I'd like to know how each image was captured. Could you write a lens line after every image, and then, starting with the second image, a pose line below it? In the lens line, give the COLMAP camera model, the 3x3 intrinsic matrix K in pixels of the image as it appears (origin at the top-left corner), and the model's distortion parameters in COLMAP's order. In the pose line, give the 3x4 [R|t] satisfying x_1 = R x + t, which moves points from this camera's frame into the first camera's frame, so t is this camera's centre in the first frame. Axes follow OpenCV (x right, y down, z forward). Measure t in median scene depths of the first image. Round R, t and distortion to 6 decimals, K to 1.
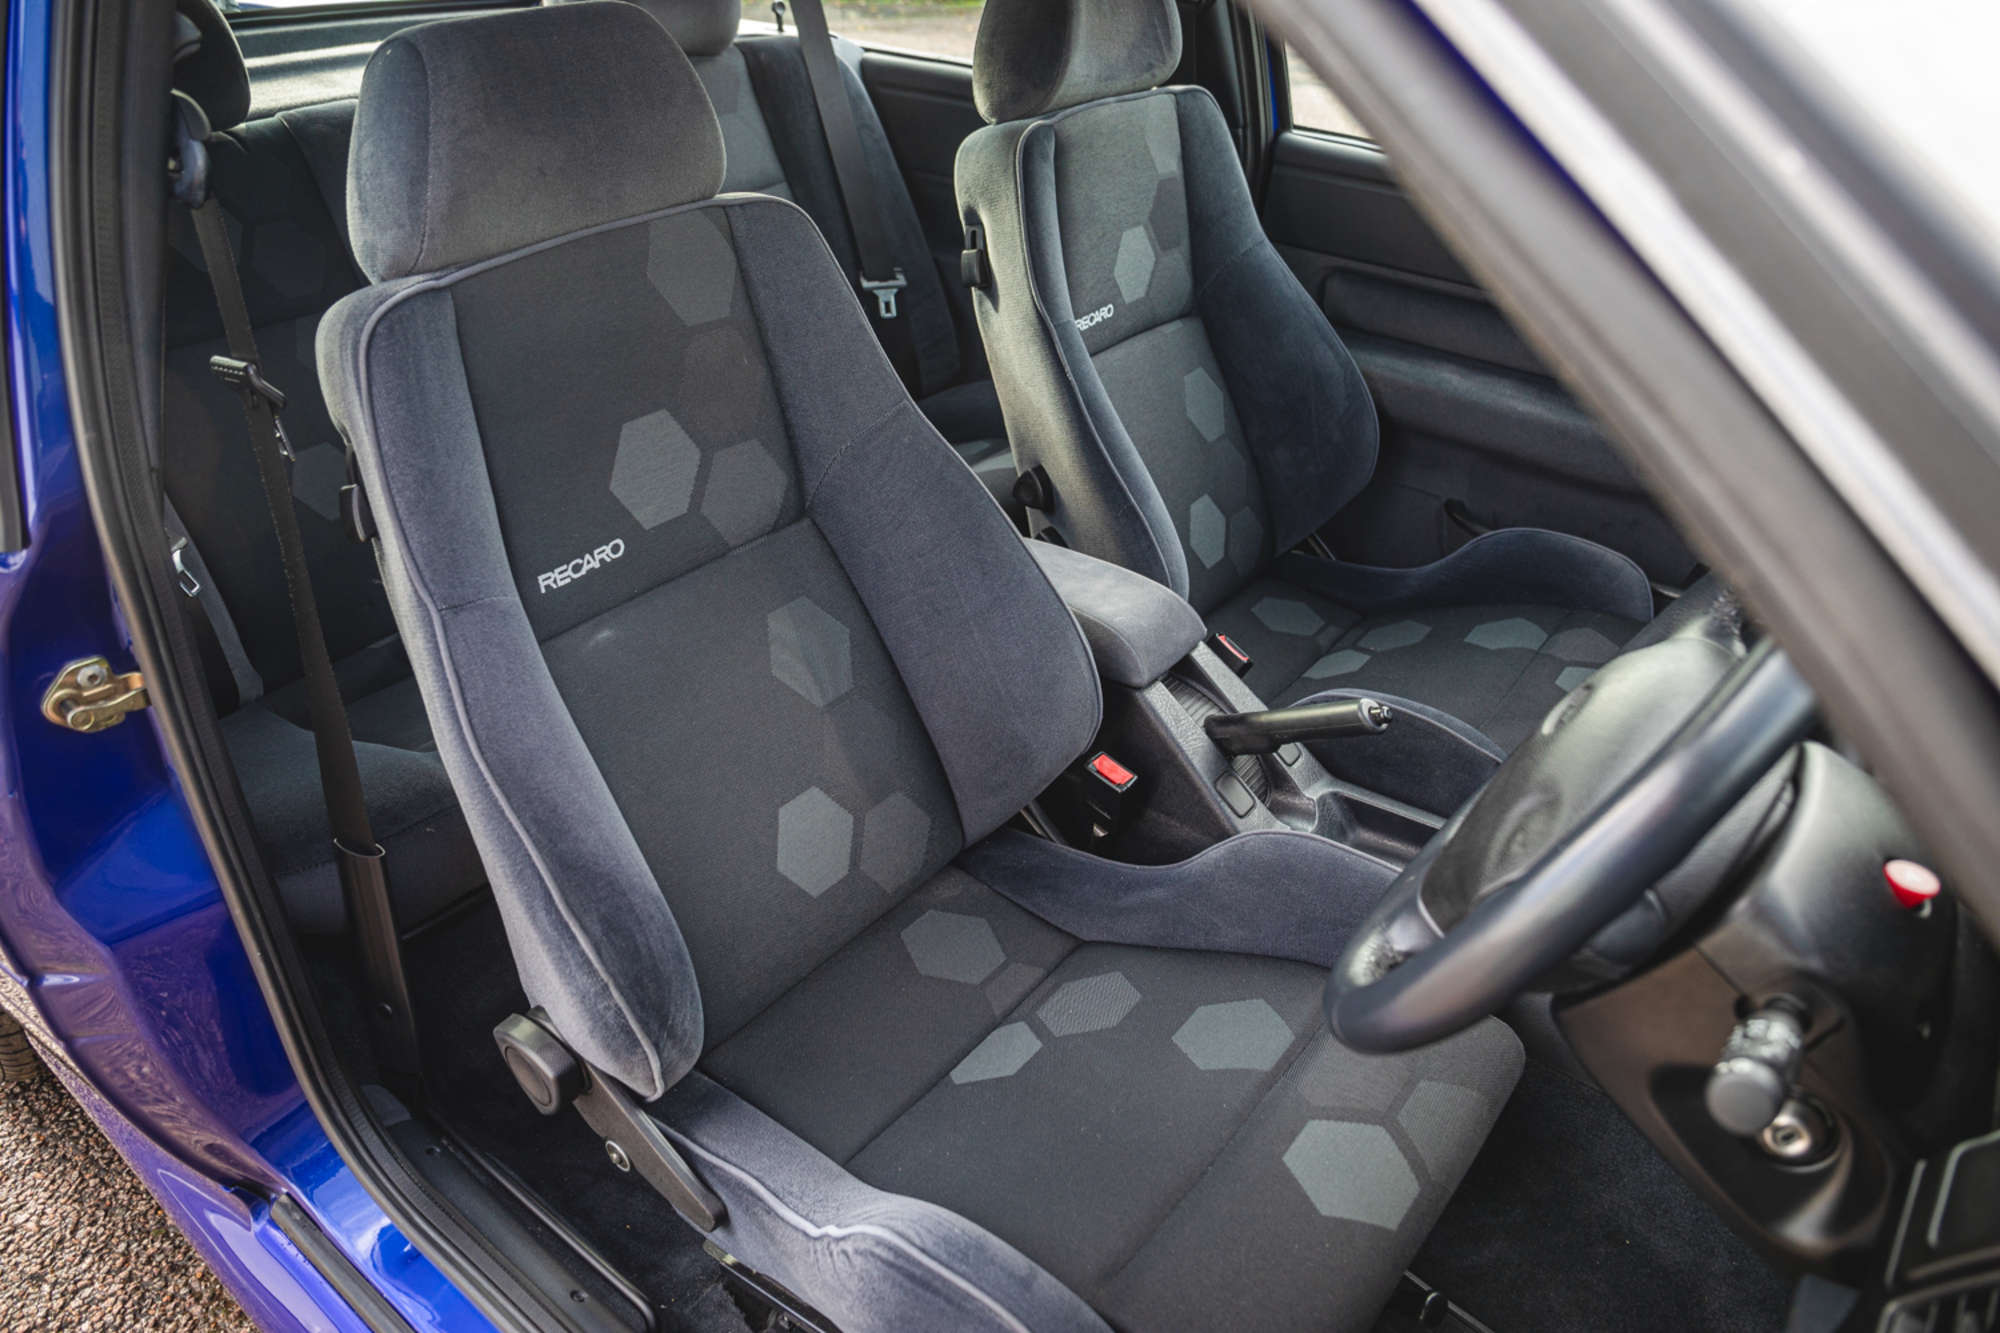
lens RADIAL K [[1333.5, 0, 1046.7], [0, 1333.5, 666.4], [0, 0, 1]] dist [-0.072632, 0.007584]
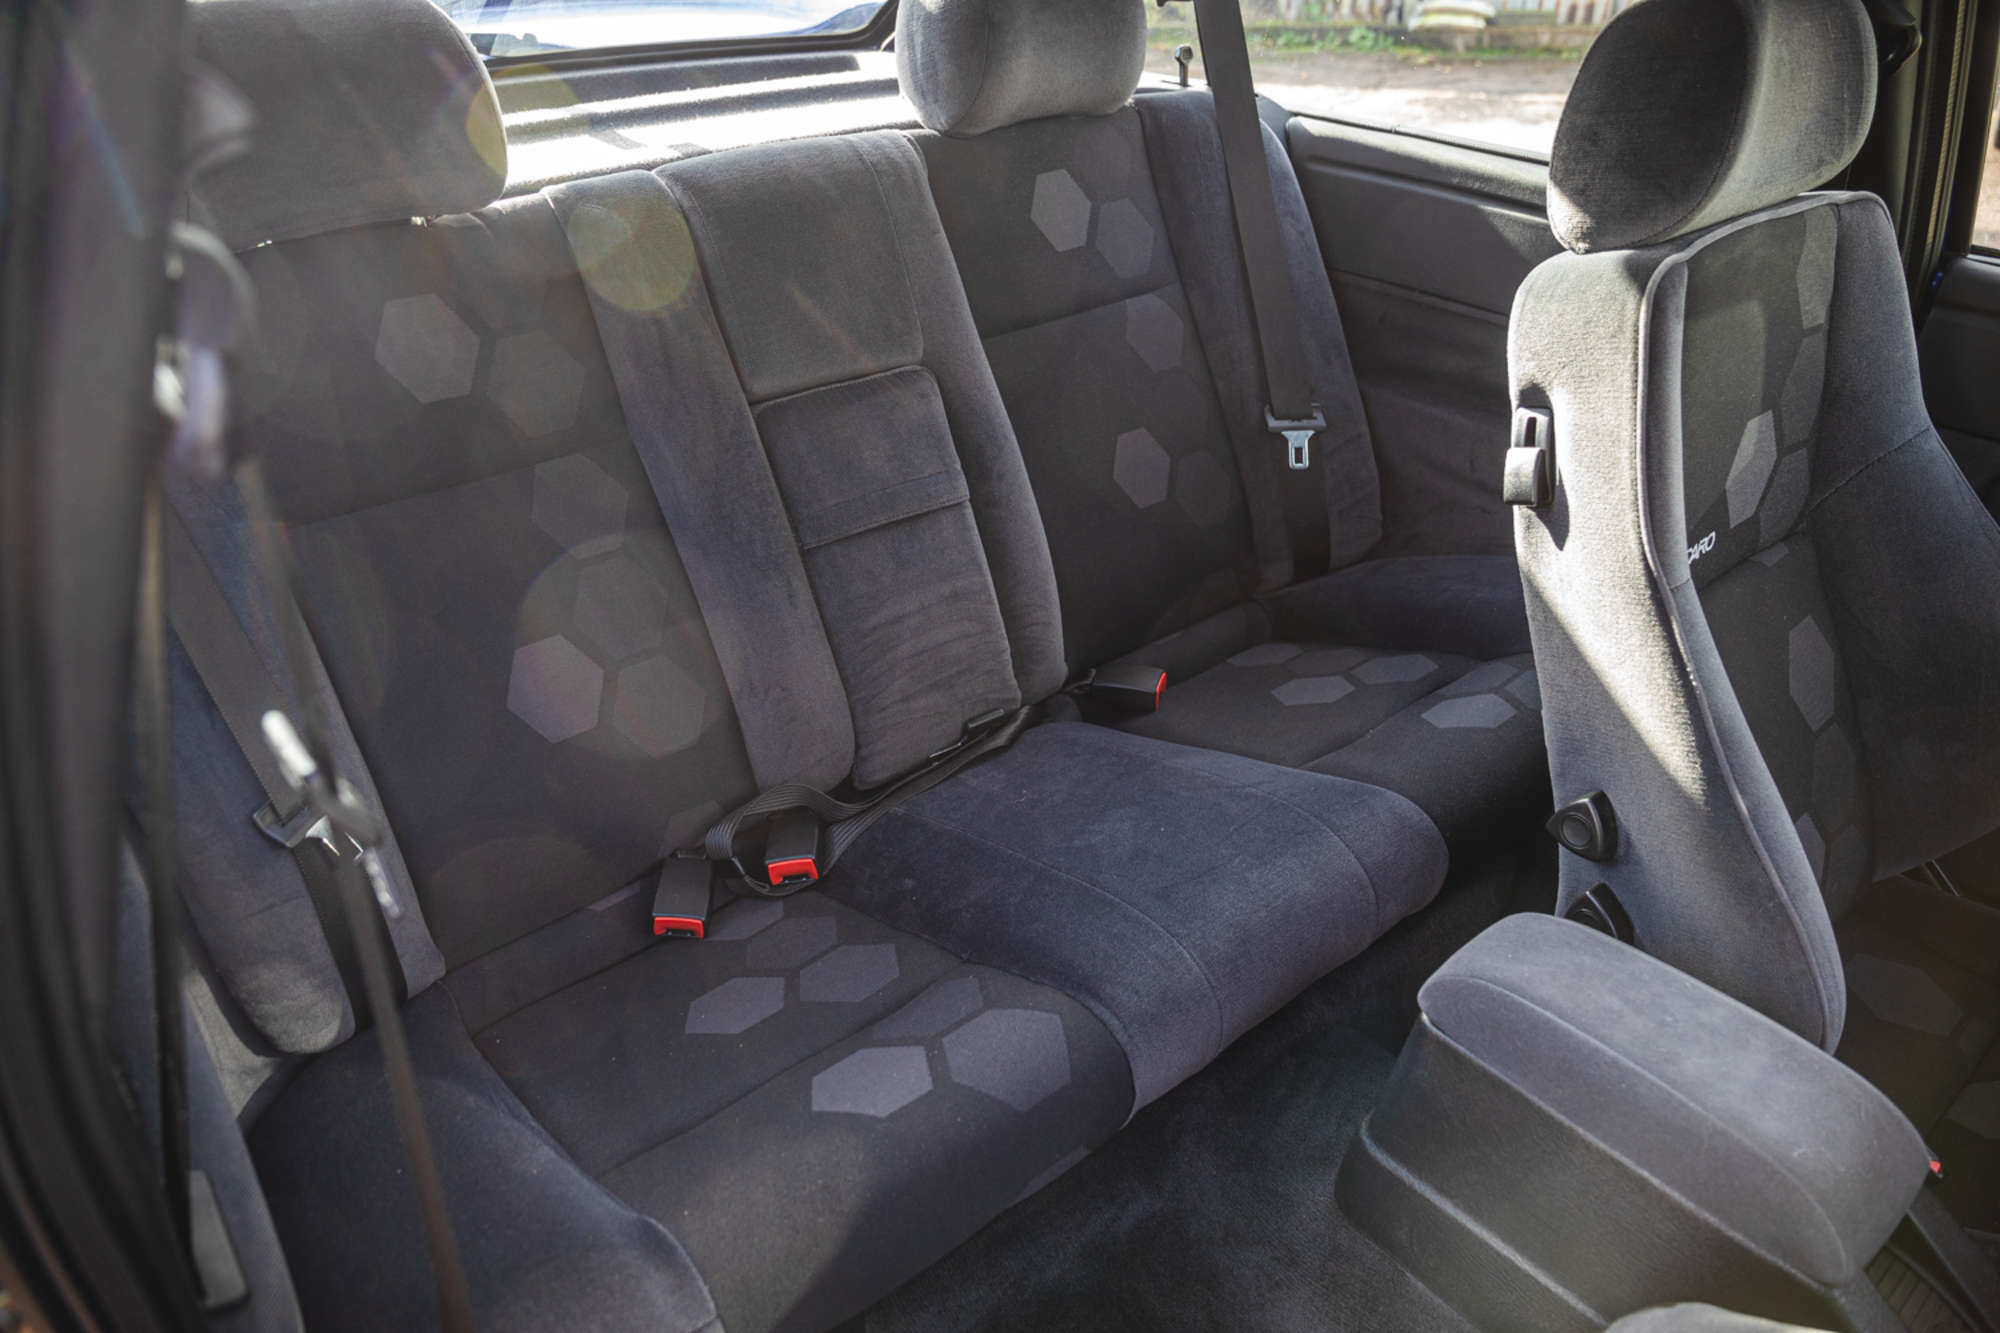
lens RADIAL K [[1331.4, 0, 1000.0], [0, 1331.4, 666.5], [0, 0, 1]] dist [-0.072341, 0.045457]
pose [[0.970882, 0.101068, -0.217196, -0.154032], [-0.106990, 0.994137, -0.015647, -0.171591], [0.214342, 0.038430, 0.976003, 0.329017]]
